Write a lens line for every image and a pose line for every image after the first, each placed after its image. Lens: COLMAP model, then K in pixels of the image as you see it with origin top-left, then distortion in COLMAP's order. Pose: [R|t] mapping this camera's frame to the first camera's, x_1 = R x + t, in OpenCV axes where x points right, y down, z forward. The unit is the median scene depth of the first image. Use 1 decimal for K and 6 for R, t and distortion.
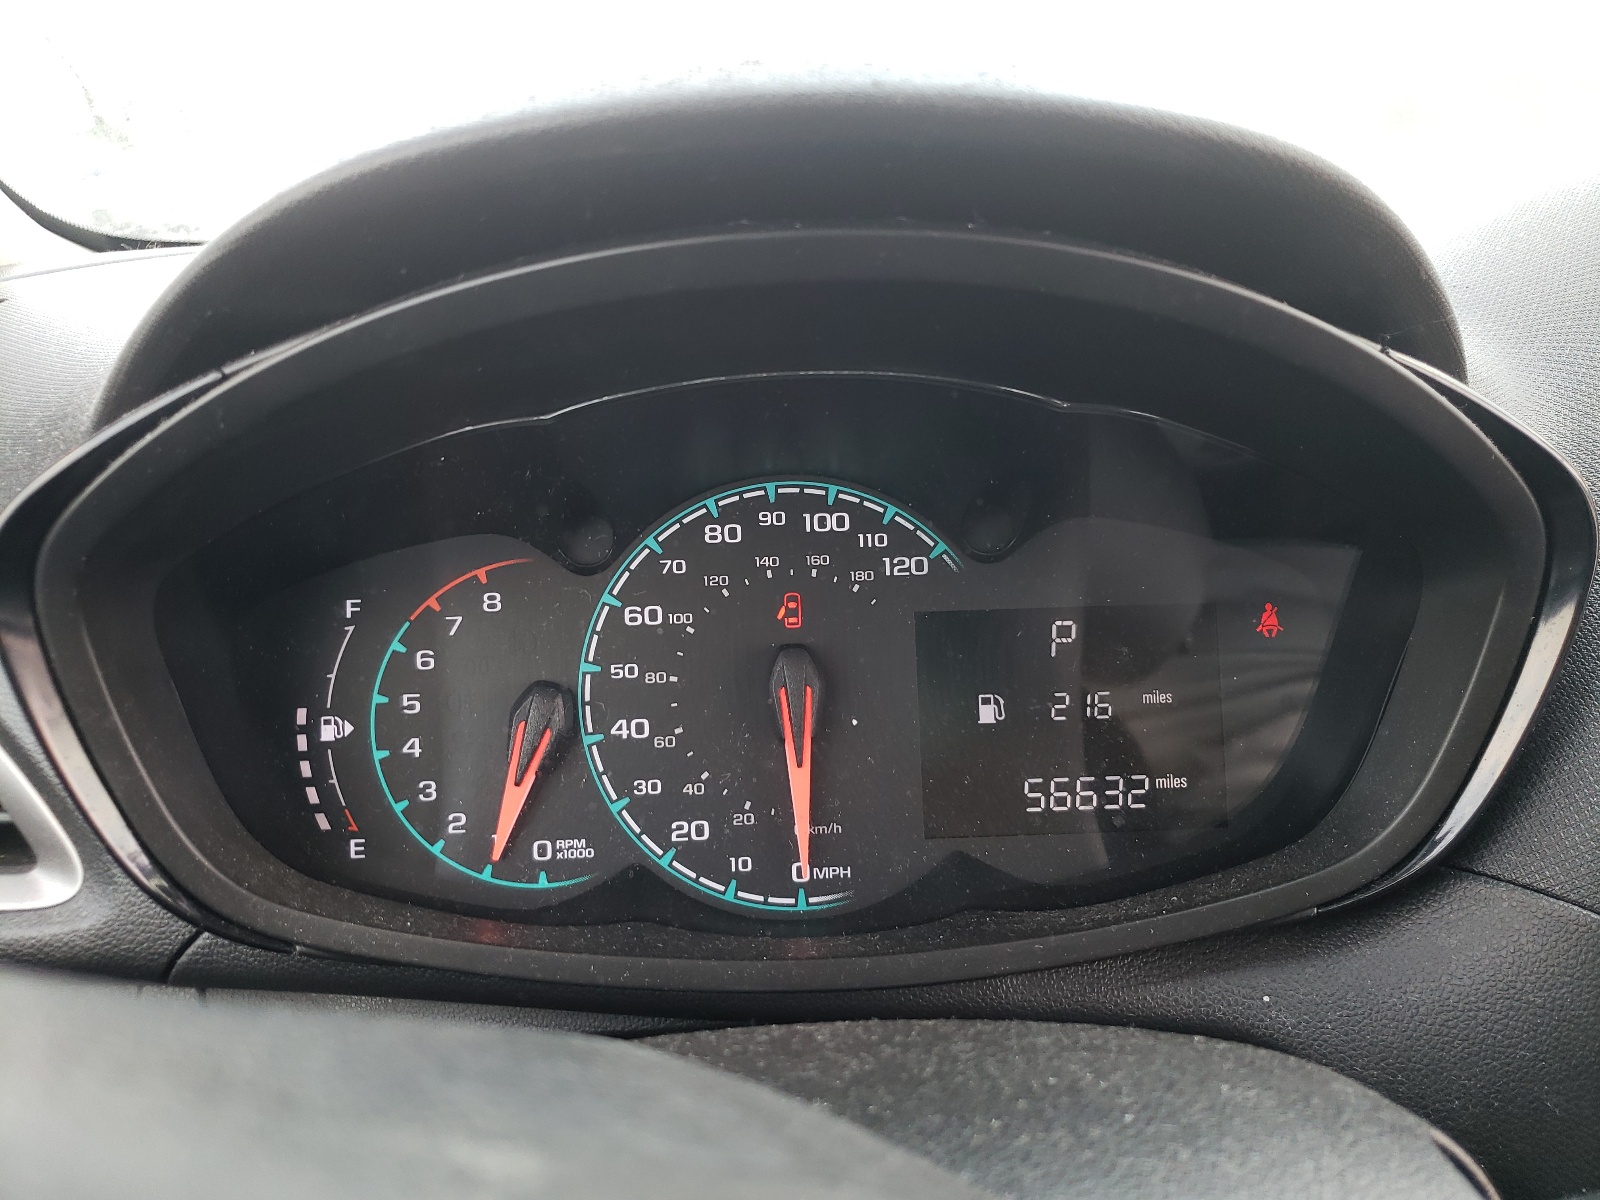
lens RADIAL K [[1284.7, 0, 800.0], [0, 1284.7, 600.0], [0, 0, 1]] dist [-0.003167, -0.001145]
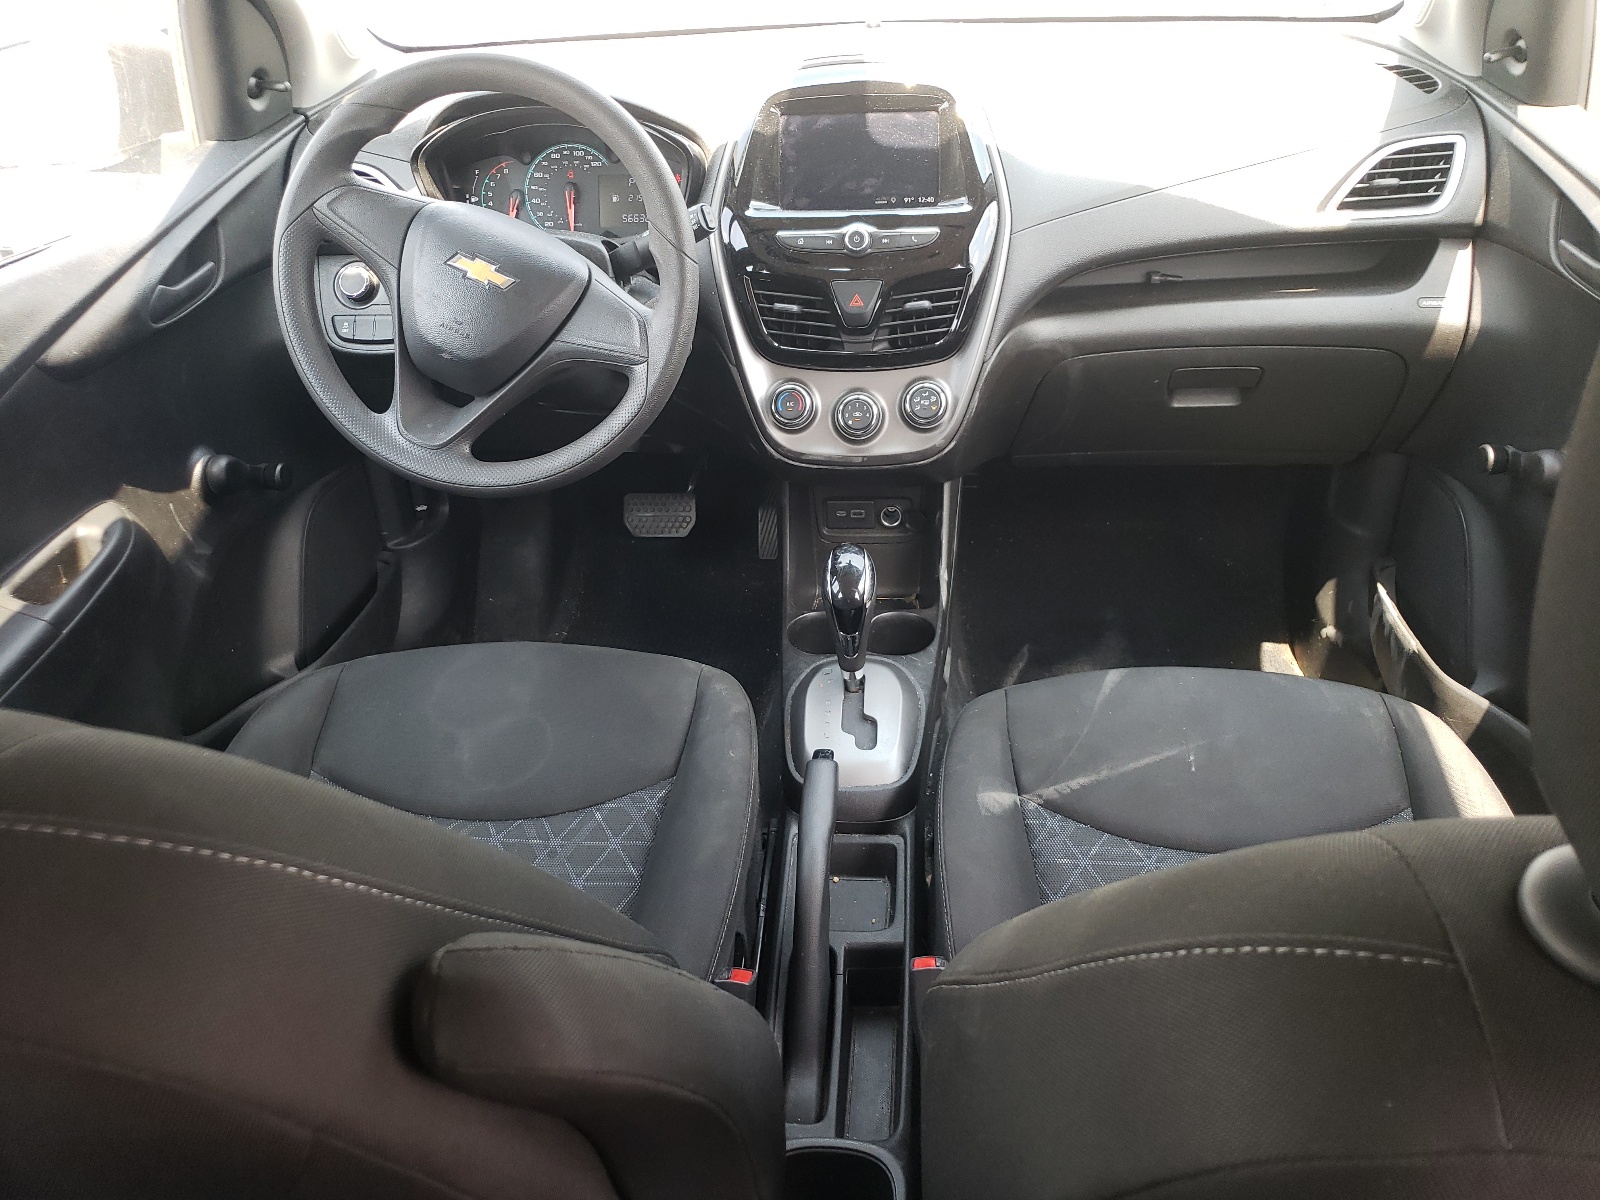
lens RADIAL K [[1284.7, 0, 800.0], [0, 1284.7, 600.0], [0, 0, 1]] dist [-0.003167, -0.001145]
pose [[0.983132, 0.063997, -0.171336, 1.646842], [-0.018405, 0.966647, 0.255451, 0.286272], [0.181970, -0.247988, 0.951519, -3.489221]]
